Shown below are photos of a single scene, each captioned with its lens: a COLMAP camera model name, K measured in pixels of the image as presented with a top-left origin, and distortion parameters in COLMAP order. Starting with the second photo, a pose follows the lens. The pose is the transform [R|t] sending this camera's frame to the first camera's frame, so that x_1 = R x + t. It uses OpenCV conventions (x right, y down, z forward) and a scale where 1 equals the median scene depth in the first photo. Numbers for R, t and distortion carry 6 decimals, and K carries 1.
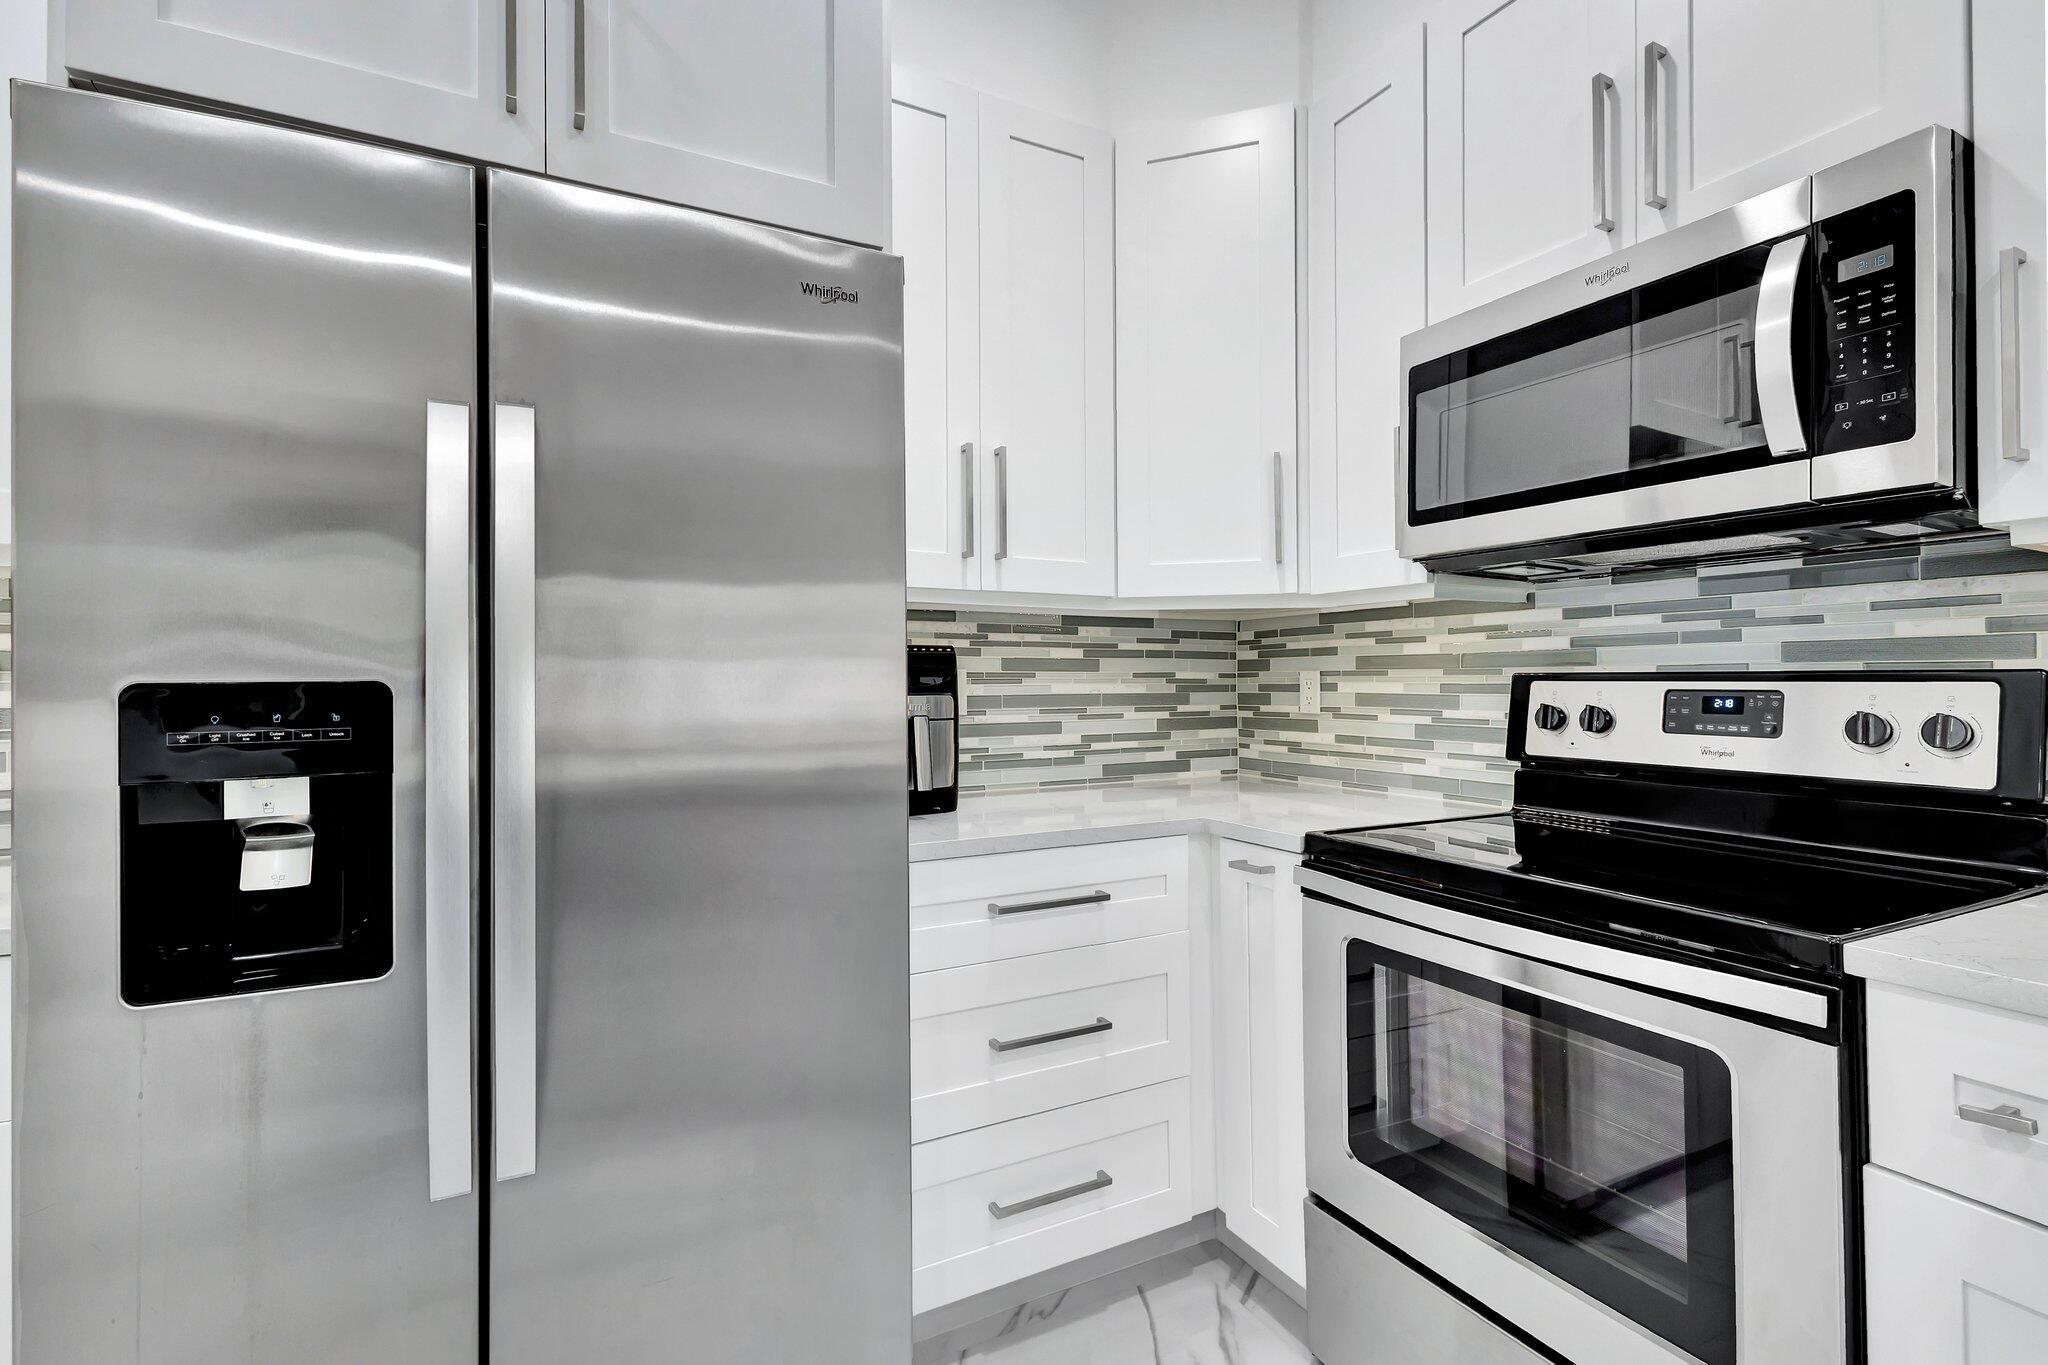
lens RADIAL K [[951.3, 0, 1016.9], [0, 951.3, 675.2], [0, 0, 1]] dist [0.010520, -0.002422]
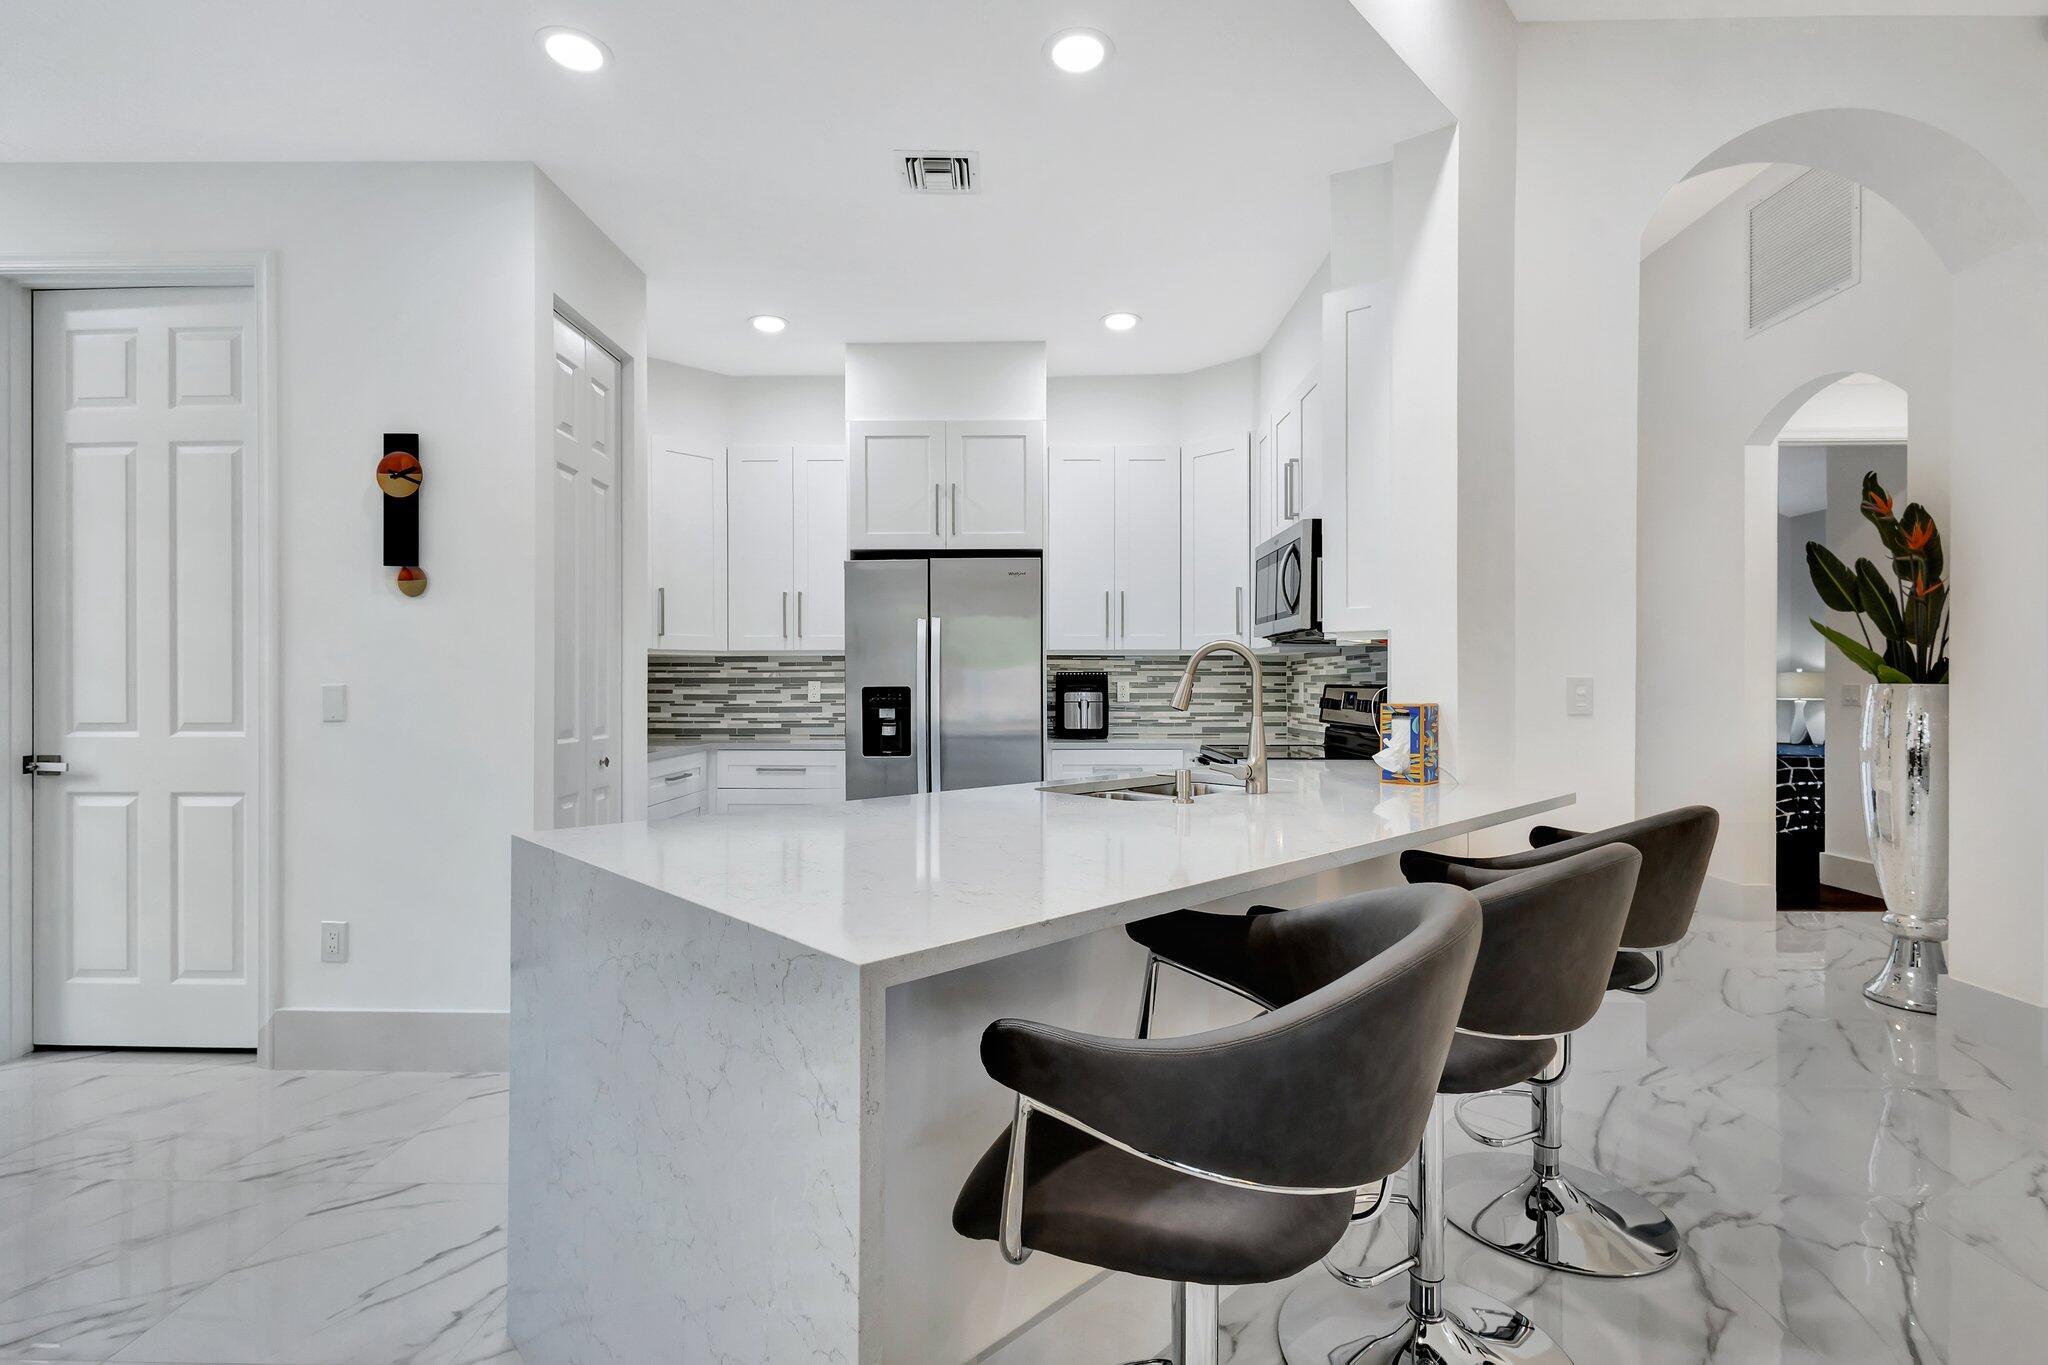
lens RADIAL K [[951.3, 0, 1025.1], [0, 951.3, 681.4], [0, 0, 1]] dist [0.010520, -0.002422]
pose [[0.883244, 0.000678, -0.468914, 1.011606], [0.000600, 0.999997, 0.002575, -0.015732], [0.468914, -0.002556, 0.883240, -1.419421]]
